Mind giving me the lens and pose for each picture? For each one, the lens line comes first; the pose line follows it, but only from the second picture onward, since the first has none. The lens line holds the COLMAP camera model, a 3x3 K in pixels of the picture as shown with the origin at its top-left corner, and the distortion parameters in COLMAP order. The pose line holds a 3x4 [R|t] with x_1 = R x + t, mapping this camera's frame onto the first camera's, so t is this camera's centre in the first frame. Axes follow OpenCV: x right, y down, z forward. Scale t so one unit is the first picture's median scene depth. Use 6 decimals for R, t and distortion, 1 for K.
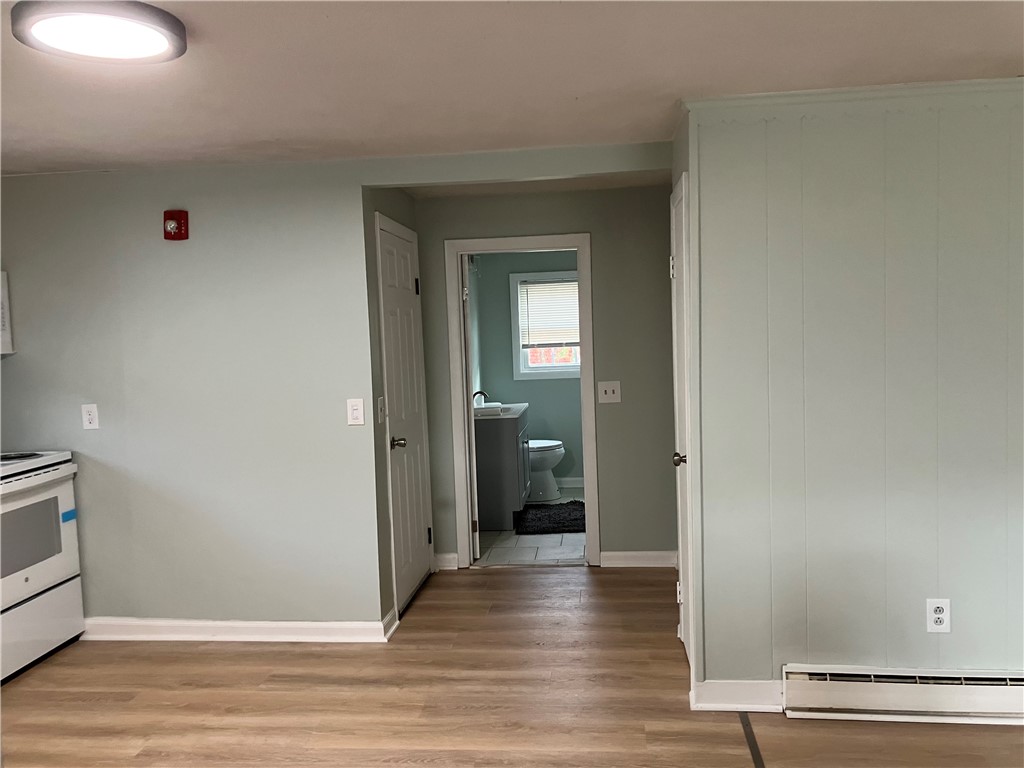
lens RADIAL K [[836.4, 0, 509.6], [0, 836.4, 386.9], [0, 0, 1]] dist [0.001152, 0.012190]
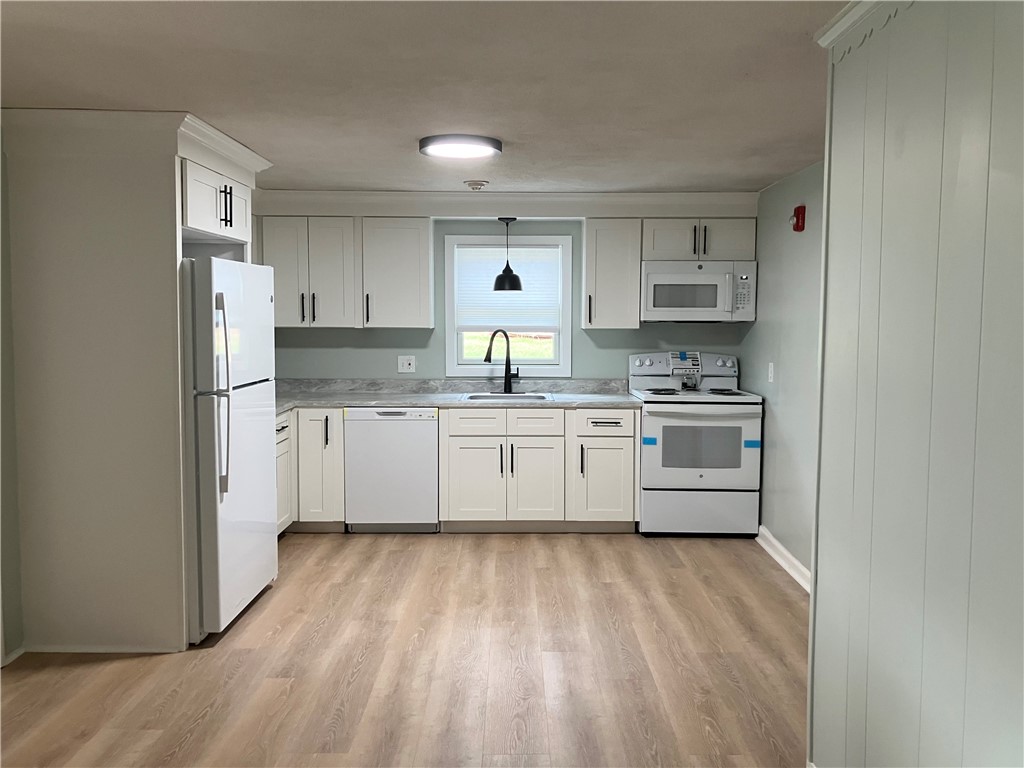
lens RADIAL K [[836.4, 0, 512.7], [0, 836.4, 379.9], [0, 0, 1]] dist [0.001152, 0.012190]
pose [[0.110373, 0.116861, -0.986996, 0.826292], [-0.087648, 0.990339, 0.107456, -0.063689], [0.990018, 0.074648, 0.119549, 0.513816]]
